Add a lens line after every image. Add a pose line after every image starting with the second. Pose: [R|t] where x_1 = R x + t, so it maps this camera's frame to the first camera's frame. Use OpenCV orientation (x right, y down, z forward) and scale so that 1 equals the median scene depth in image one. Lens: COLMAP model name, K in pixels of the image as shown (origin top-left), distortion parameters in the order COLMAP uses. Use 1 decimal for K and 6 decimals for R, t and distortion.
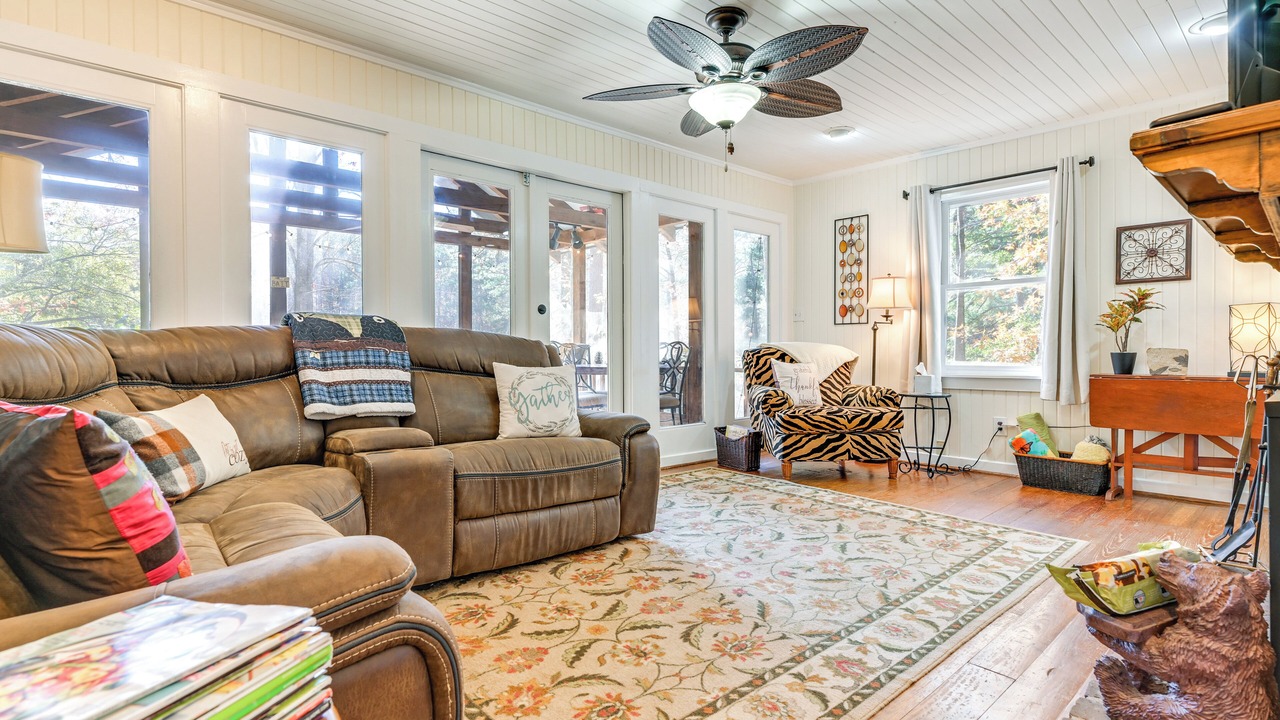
lens RADIAL K [[646.8, 0, 640.0], [0, 646.8, 360.0], [0, 0, 1]] dist [-0.003784, -0.000499]
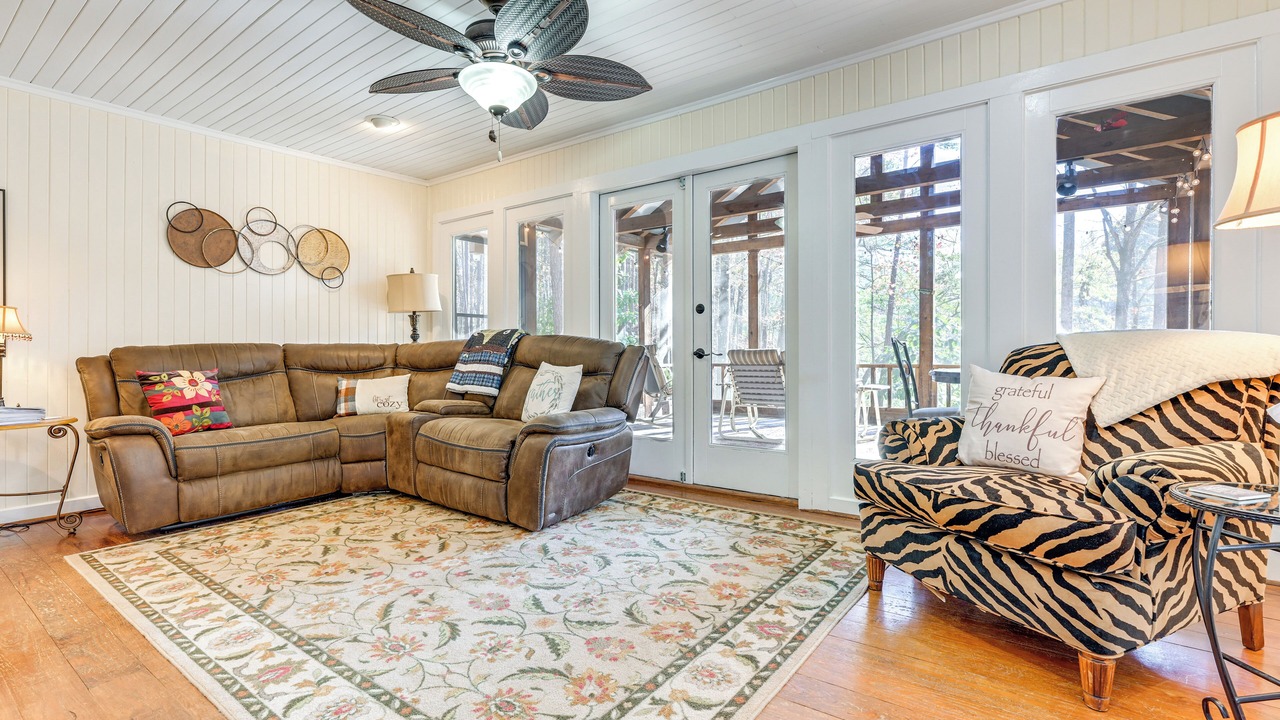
lens RADIAL K [[590.5, 0, 625.8], [0, 590.5, 358.7], [0, 0, 1]] dist [0.001842, 0.000003]
pose [[0.166190, 0.016485, -0.985956, 1.095074], [-0.000951, 0.999862, 0.016558, -0.025085], [0.986093, -0.001814, 0.166183, 1.128435]]
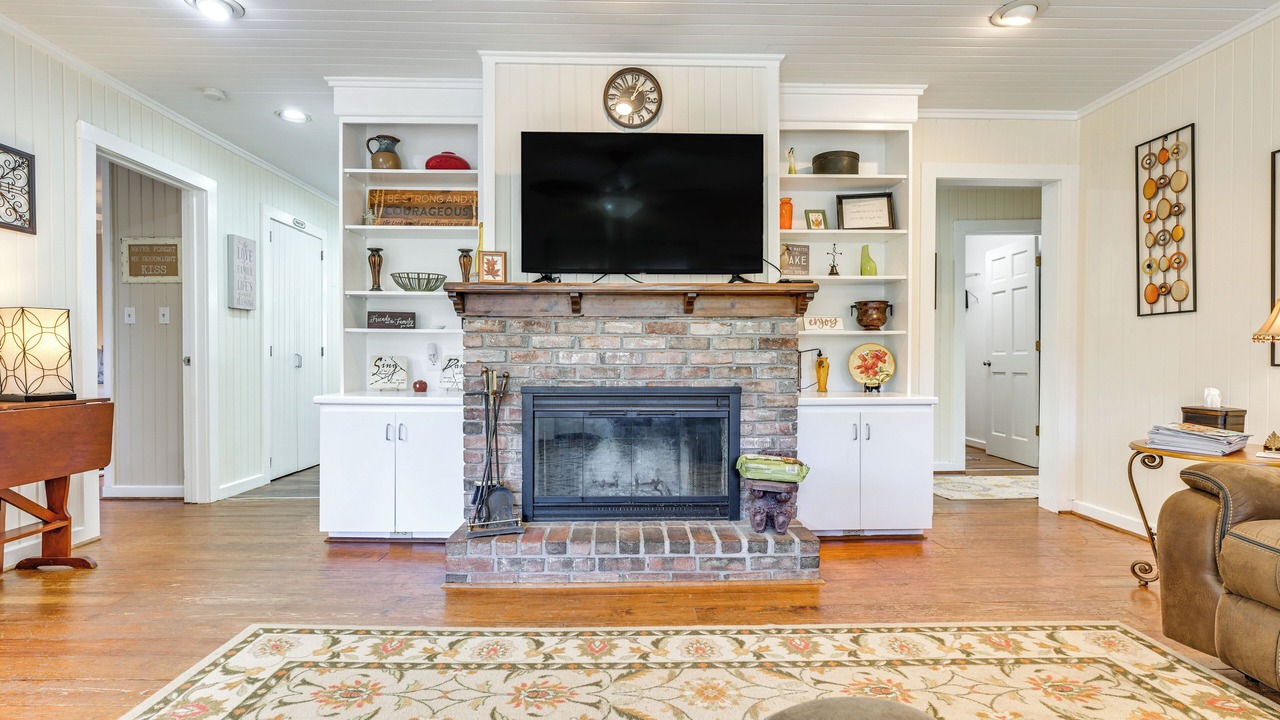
lens RADIAL K [[590.5, 0, 625.8], [0, 590.5, 358.7], [0, 0, 1]] dist [0.001842, 0.000003]
pose [[-0.756531, 0.007453, 0.653915, -0.093555], [0.007773, 0.999967, -0.002404, -0.024634], [-0.653912, 0.003264, -0.756564, 1.383271]]
